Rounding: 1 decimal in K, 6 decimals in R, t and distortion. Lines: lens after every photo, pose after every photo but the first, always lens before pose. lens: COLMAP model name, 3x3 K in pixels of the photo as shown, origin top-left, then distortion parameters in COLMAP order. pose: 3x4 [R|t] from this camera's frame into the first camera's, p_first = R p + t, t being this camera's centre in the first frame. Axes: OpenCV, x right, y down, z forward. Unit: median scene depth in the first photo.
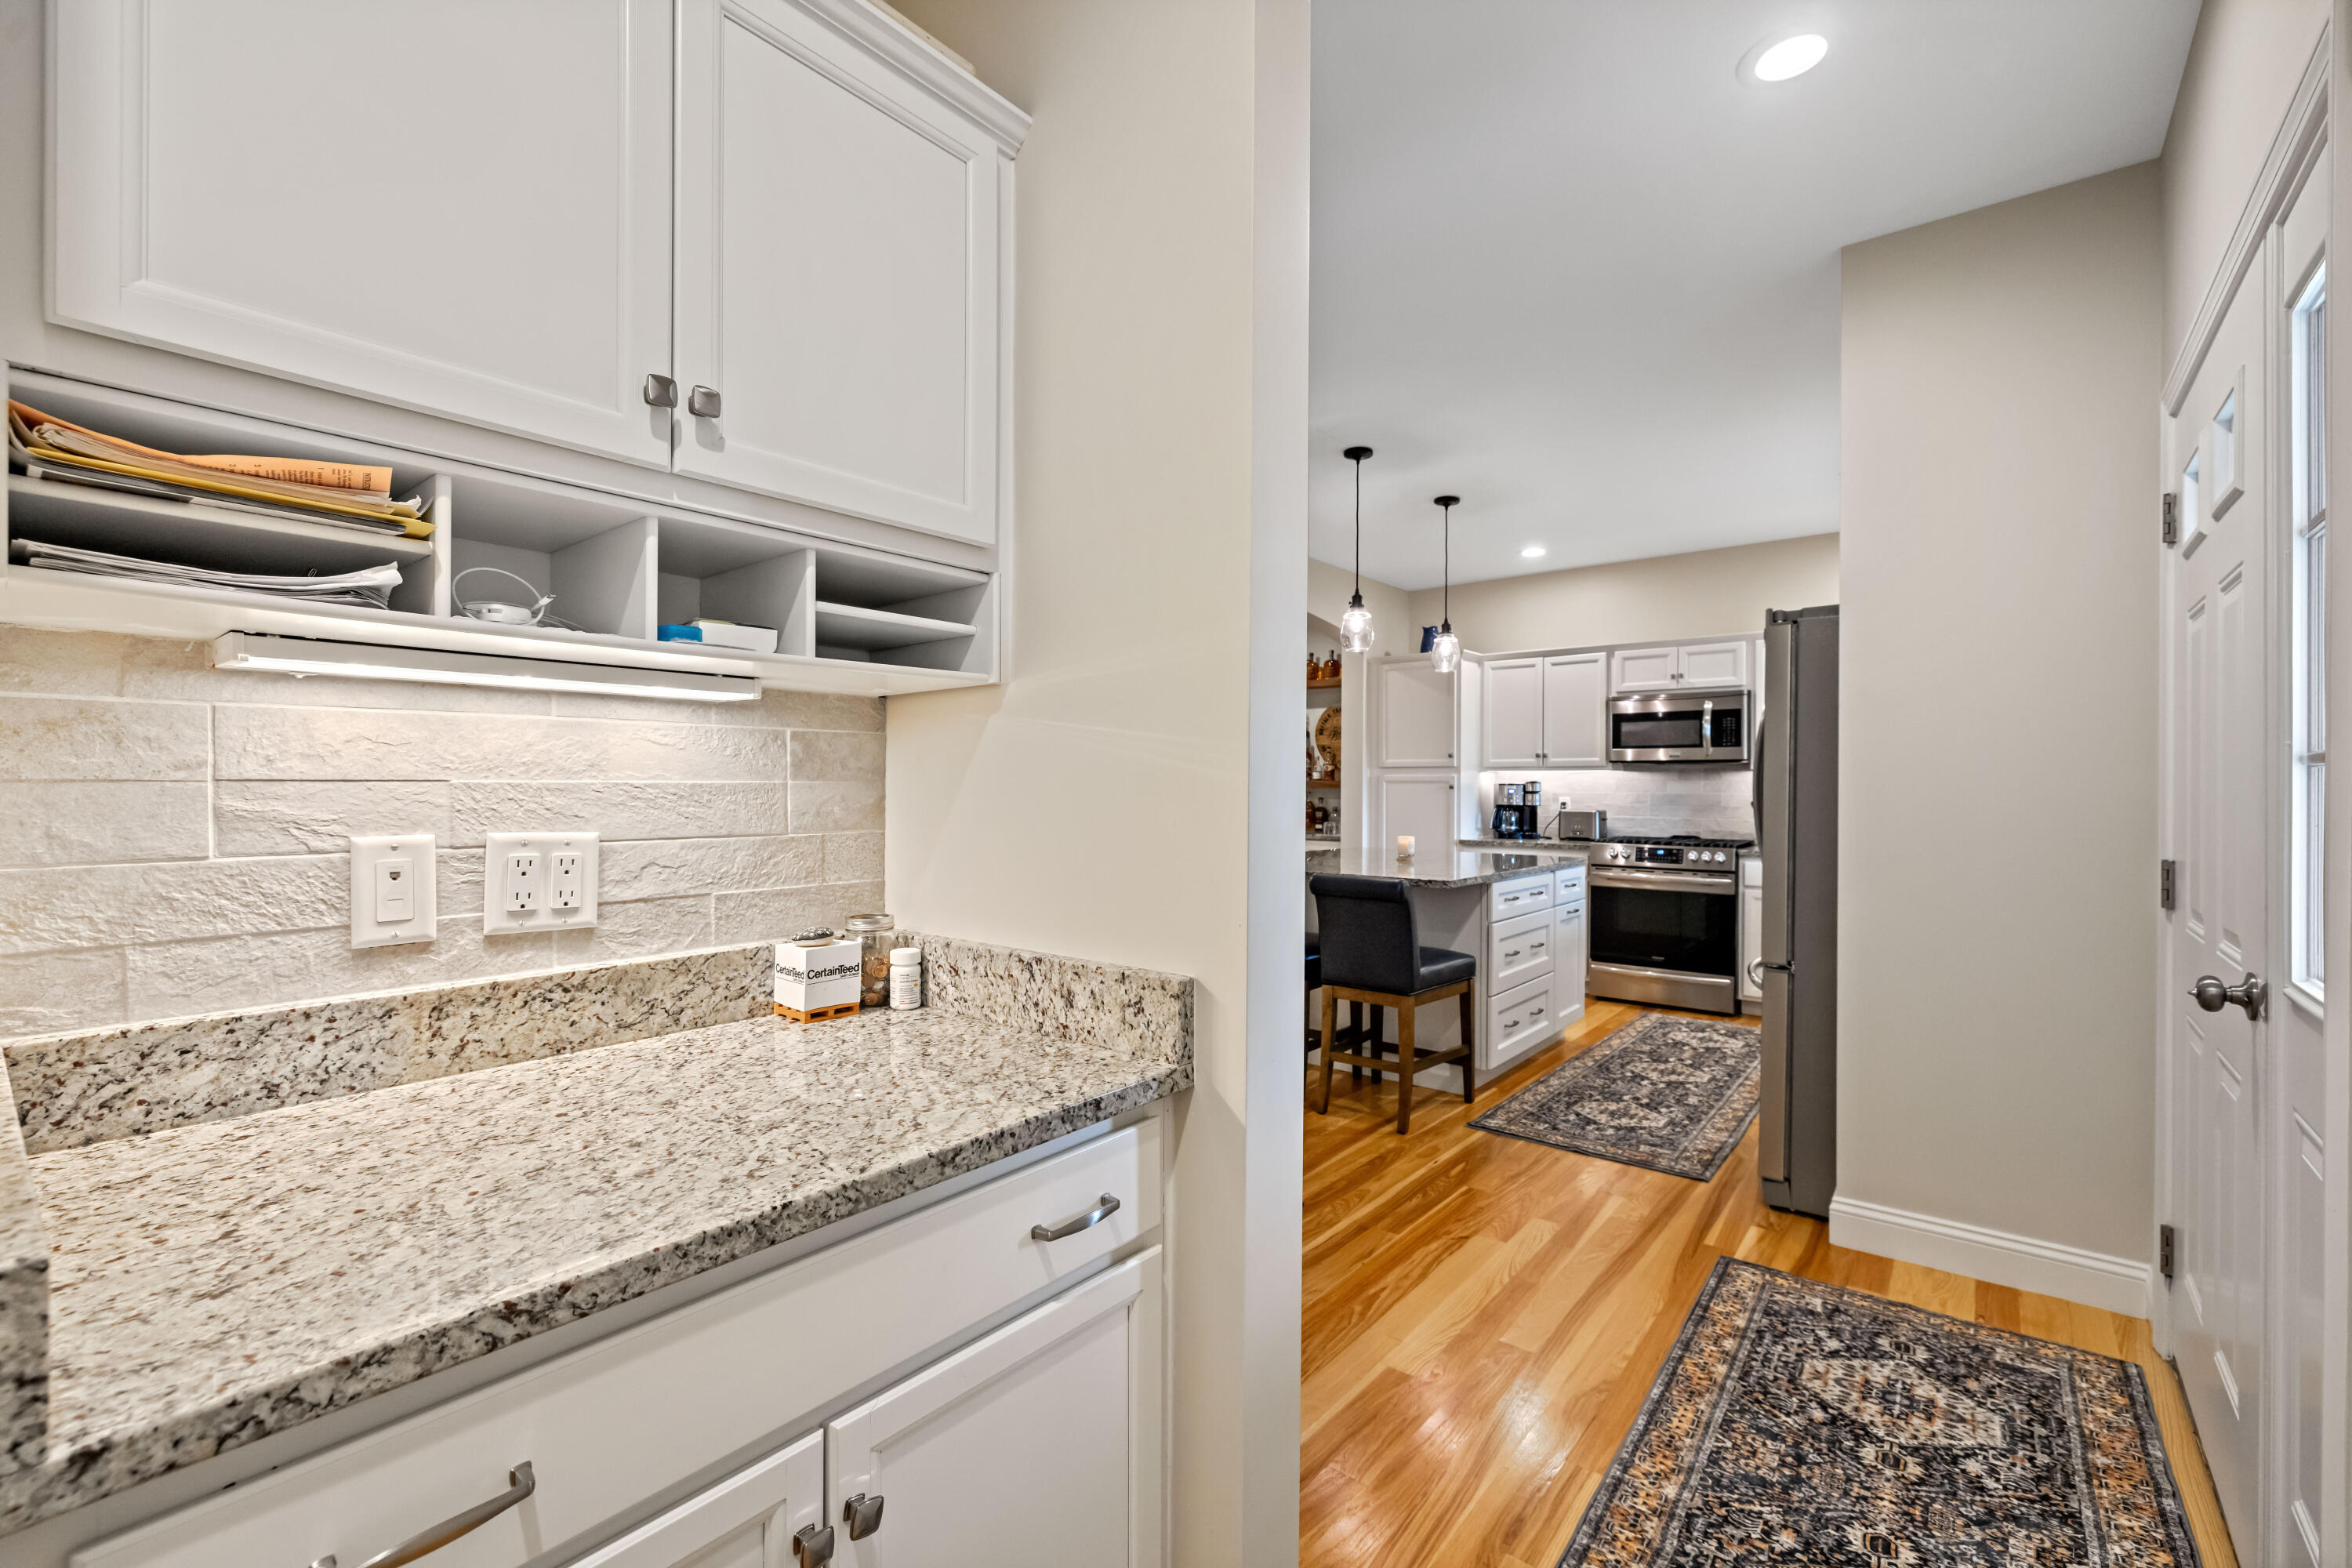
lens RADIAL K [[1000.3, 0, 1181.1], [0, 1000.3, 786.3], [0, 0, 1]] dist [-0.001654, 0.000587]
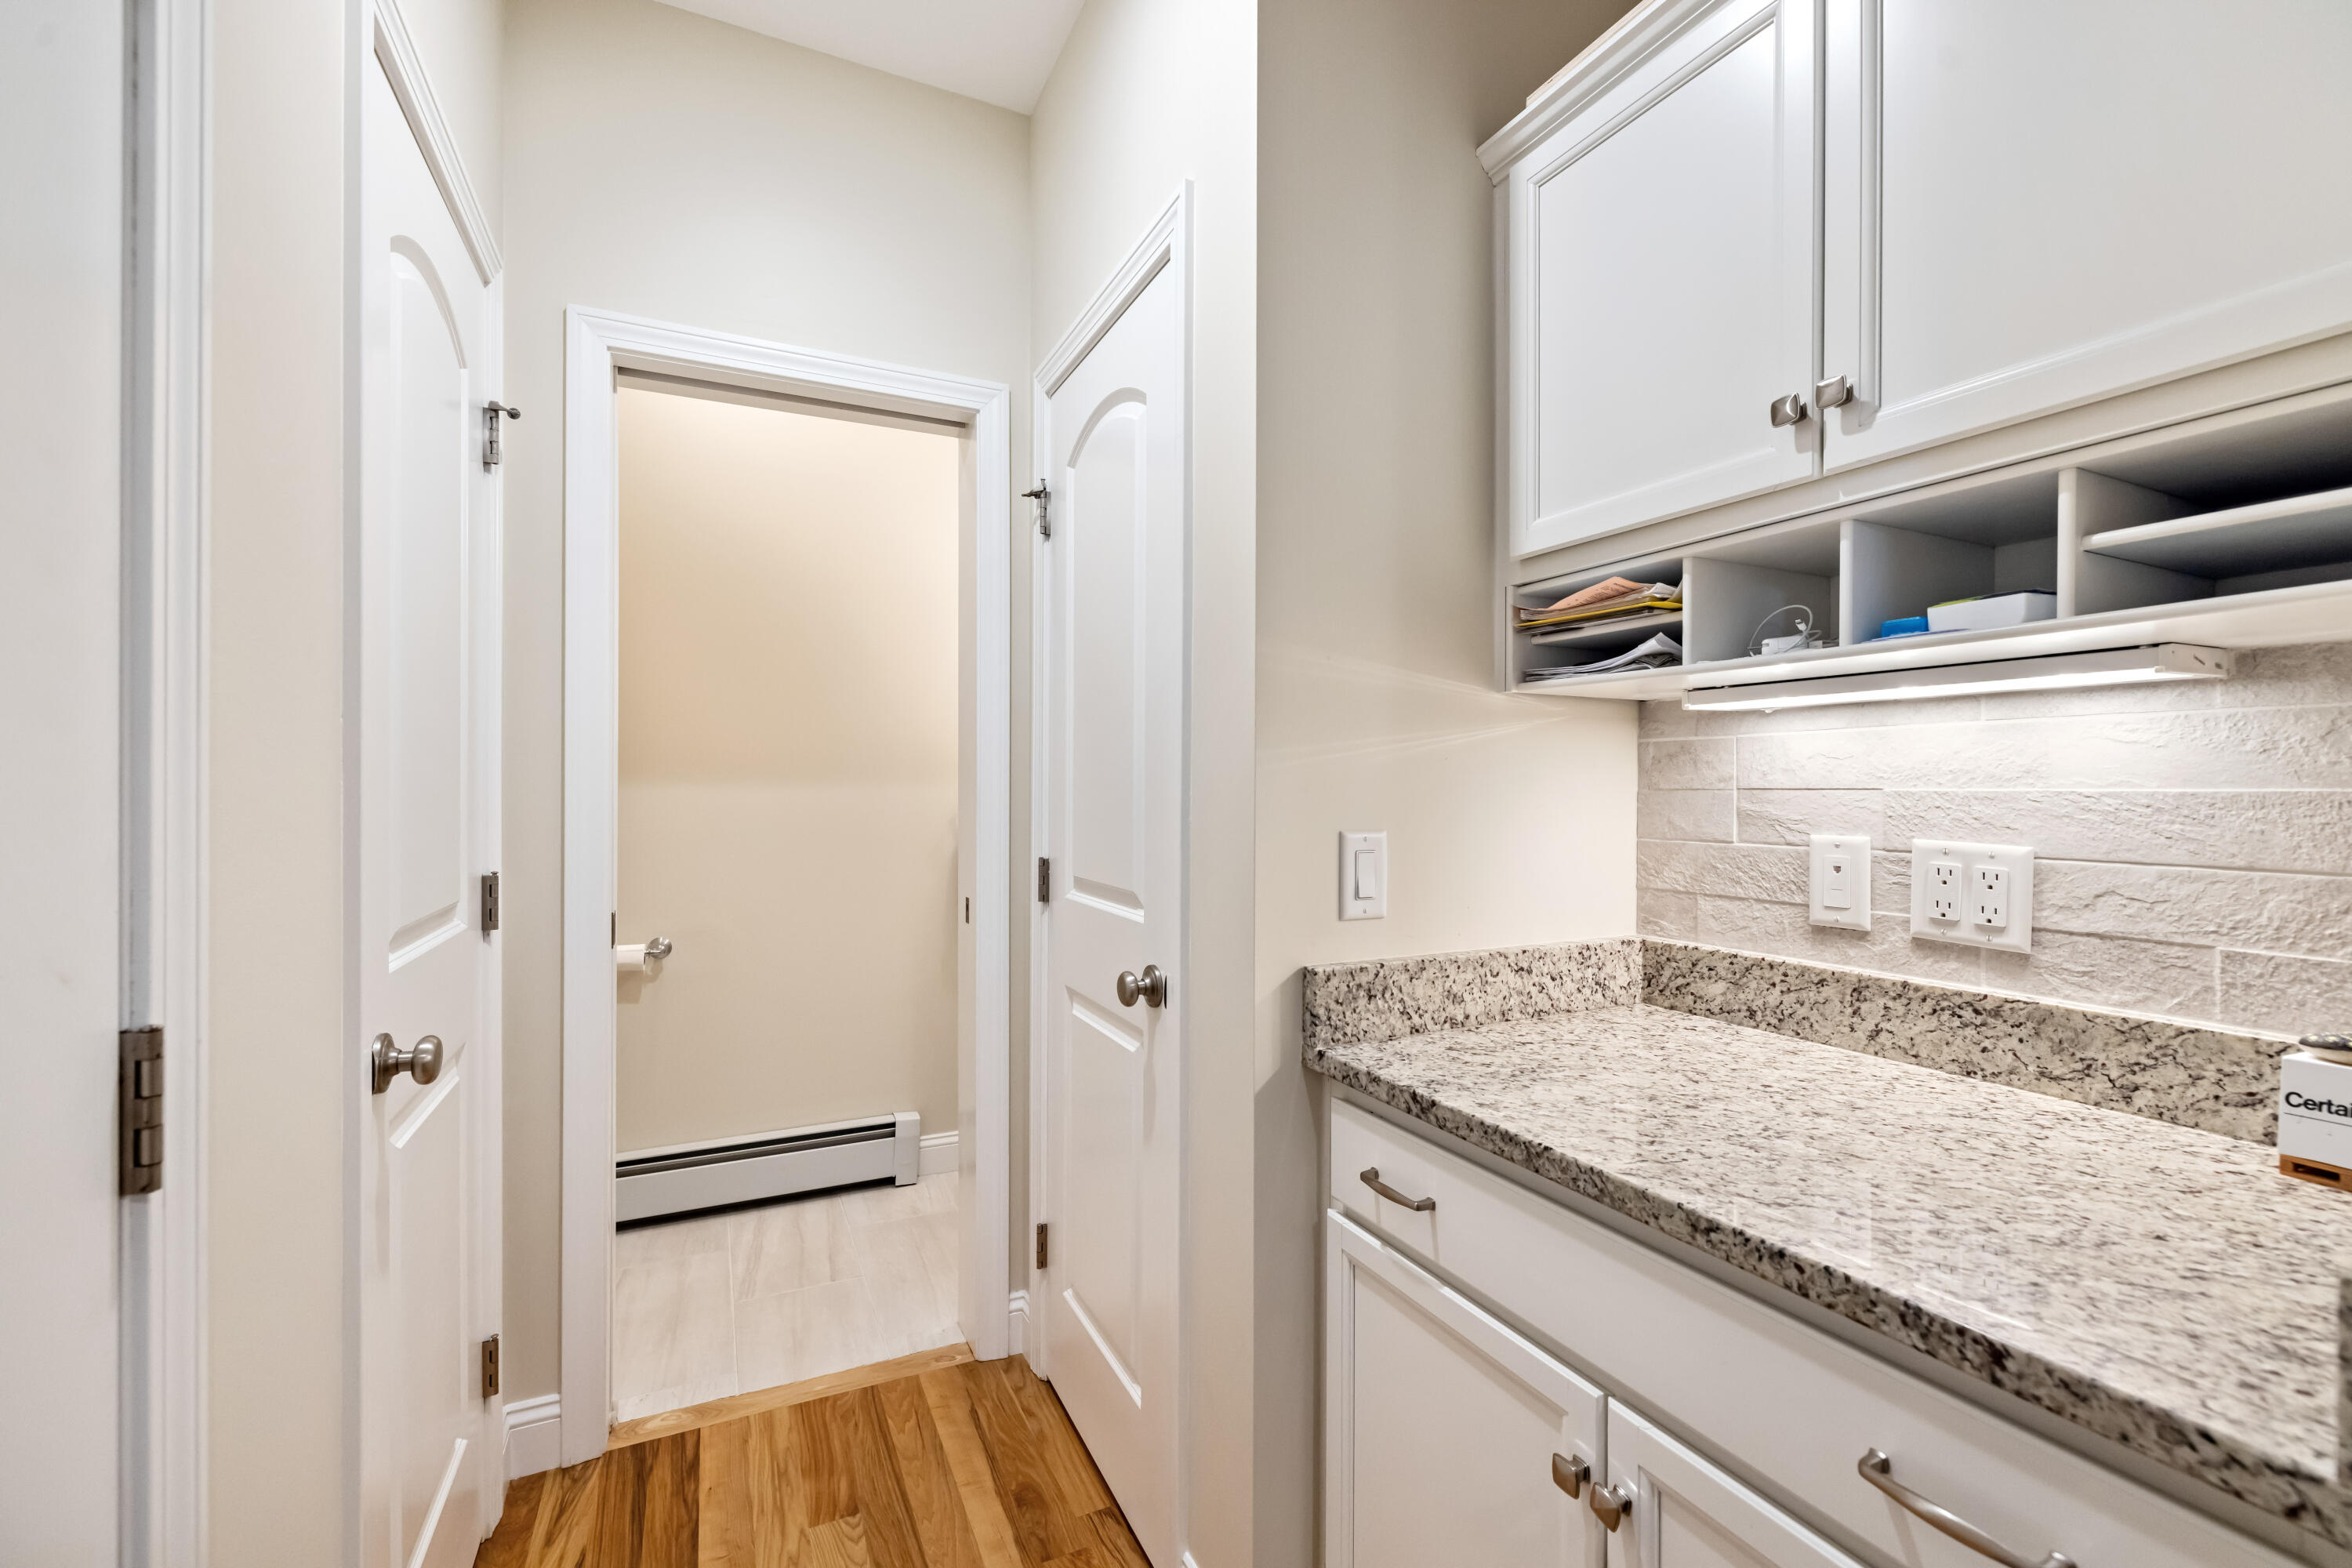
lens RADIAL K [[1000.3, 0, 1173.7], [0, 1000.3, 782.3], [0, 0, 1]] dist [-0.001654, 0.000587]
pose [[-0.438533, -0.008309, -0.898677, 0.623823], [-0.005796, 0.999963, -0.006417, -0.001372], [0.898696, 0.002395, -0.438565, 0.812652]]
